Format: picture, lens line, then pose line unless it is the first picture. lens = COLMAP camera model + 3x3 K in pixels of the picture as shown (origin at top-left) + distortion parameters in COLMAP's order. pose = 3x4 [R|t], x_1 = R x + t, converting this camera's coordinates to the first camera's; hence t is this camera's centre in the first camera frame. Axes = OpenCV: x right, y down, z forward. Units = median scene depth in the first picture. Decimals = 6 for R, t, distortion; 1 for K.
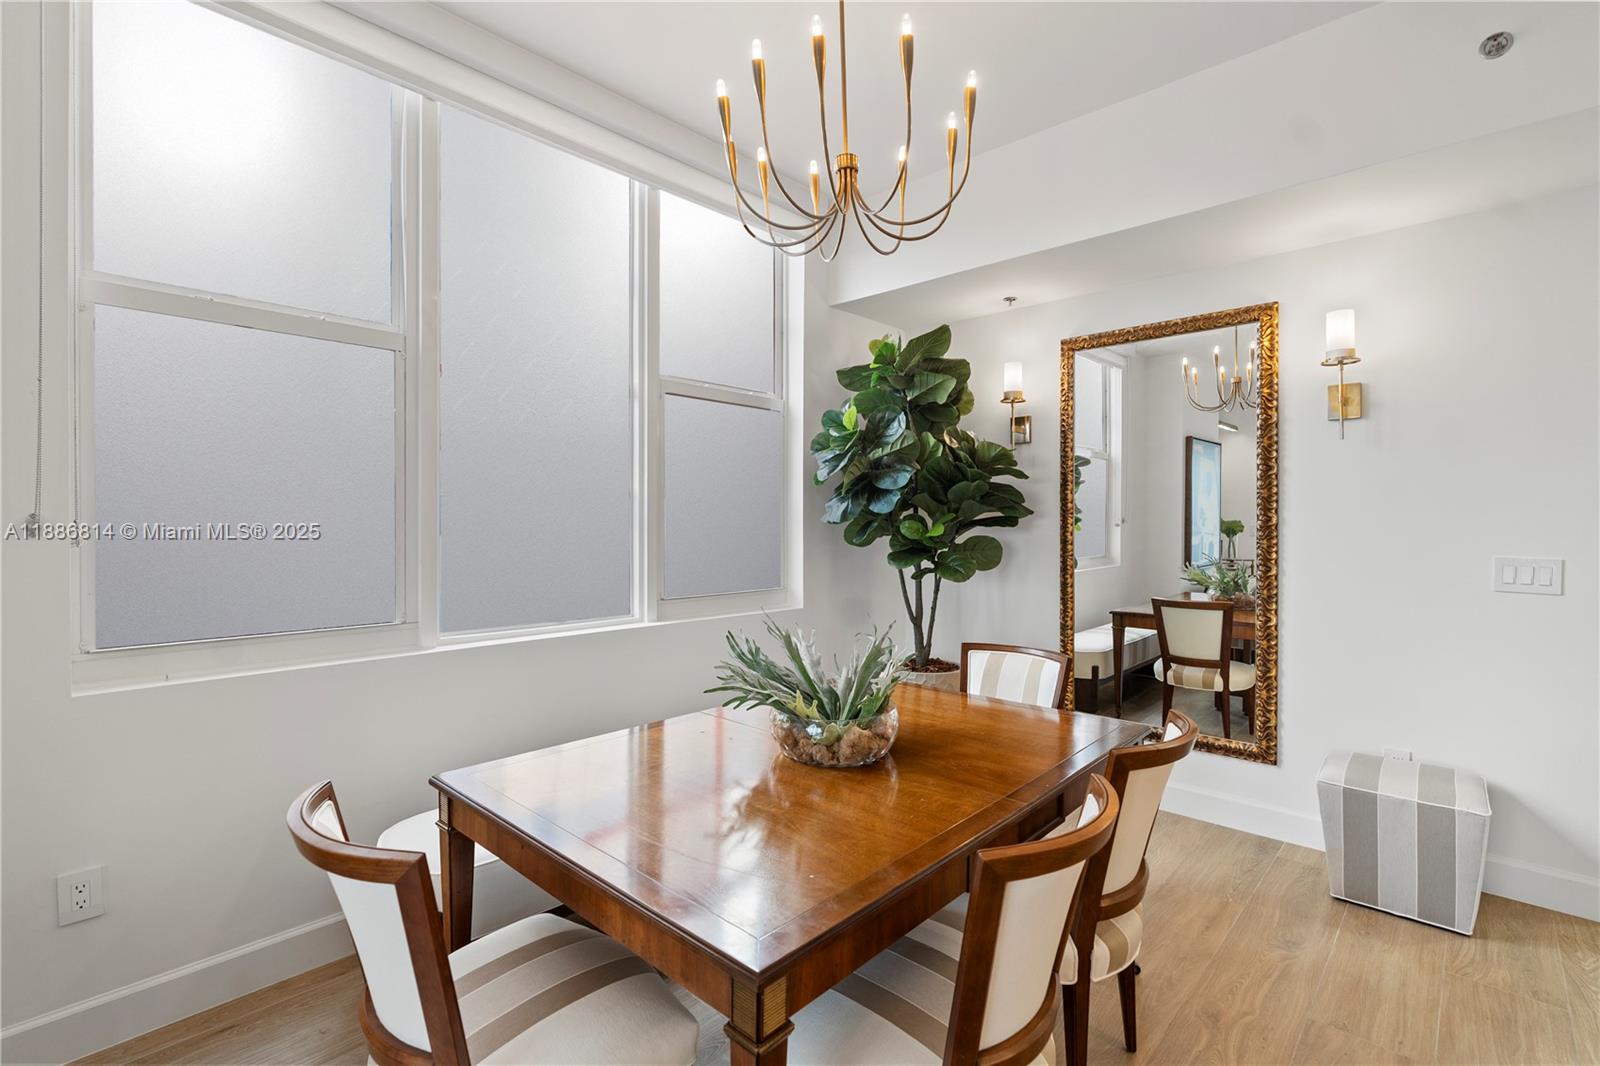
lens RADIAL K [[720.1, 0, 802.5], [0, 720.1, 525.6], [0, 0, 1]] dist [-0.000168, 0.000418]
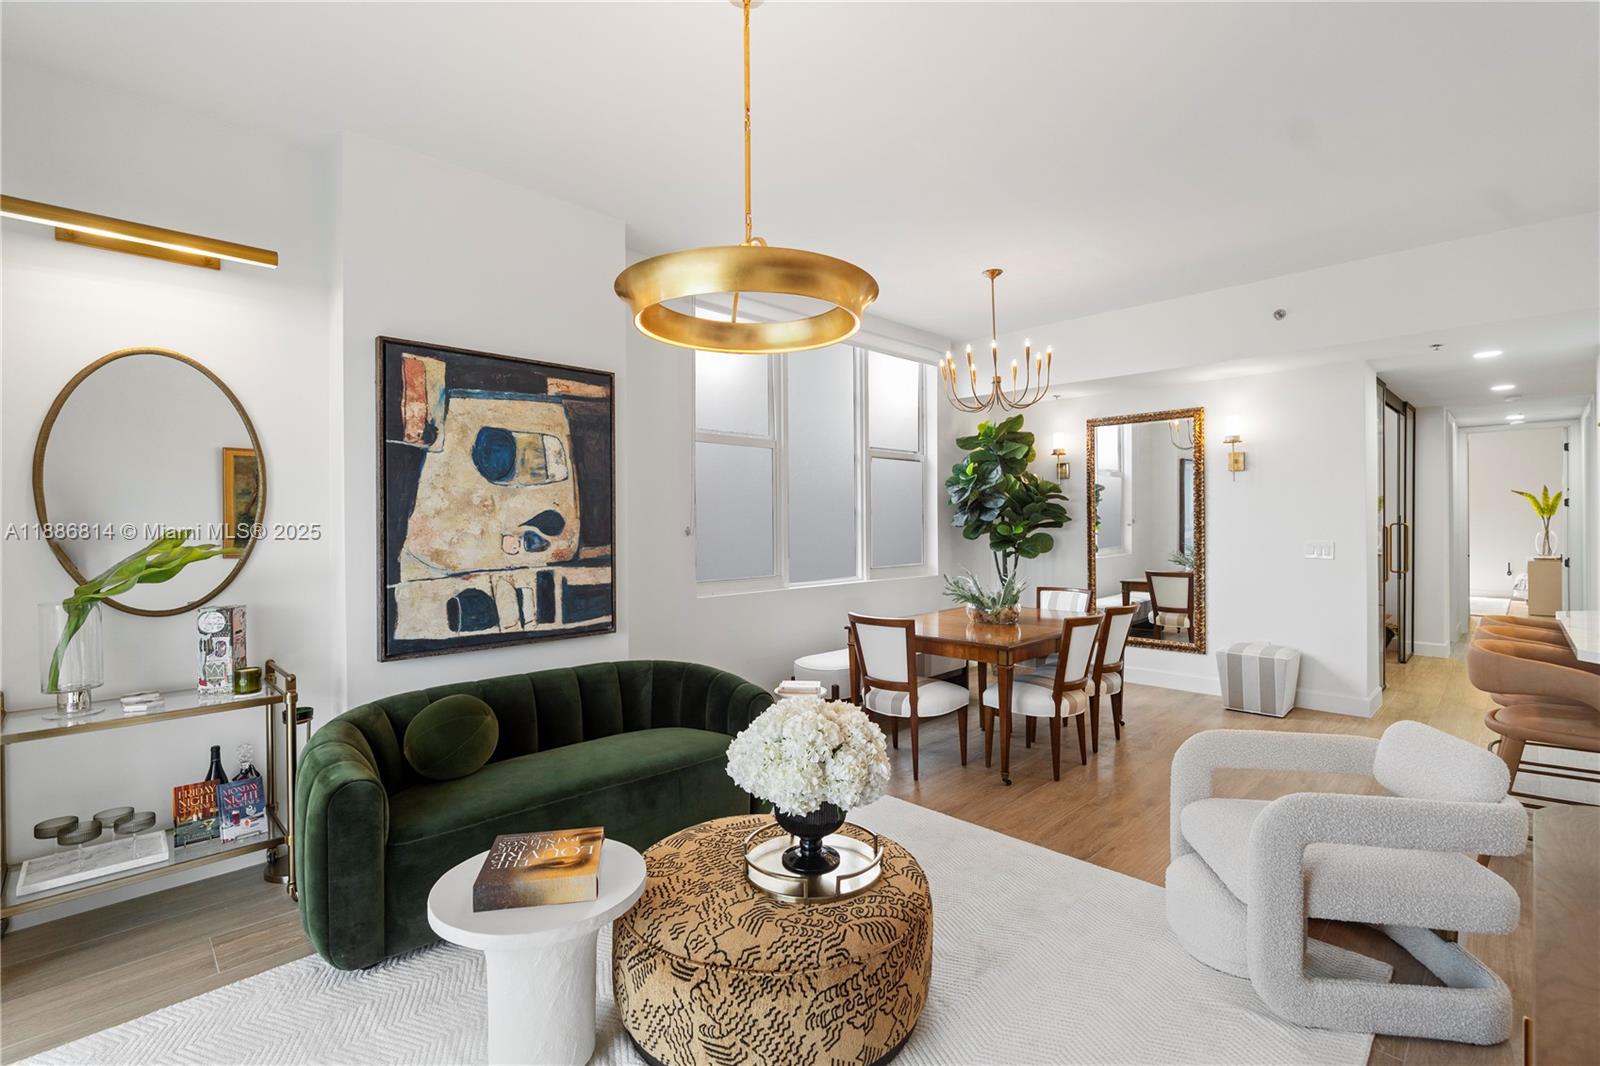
lens RADIAL K [[720.1, 0, 802.5], [0, 720.1, 525.6], [0, 0, 1]] dist [-0.000168, 0.000418]
pose [[0.999408, -0.008182, -0.033424, -0.282011], [0.008150, 0.999966, -0.001091, -0.006747], [0.033432, 0.000818, 0.999441, -0.792082]]
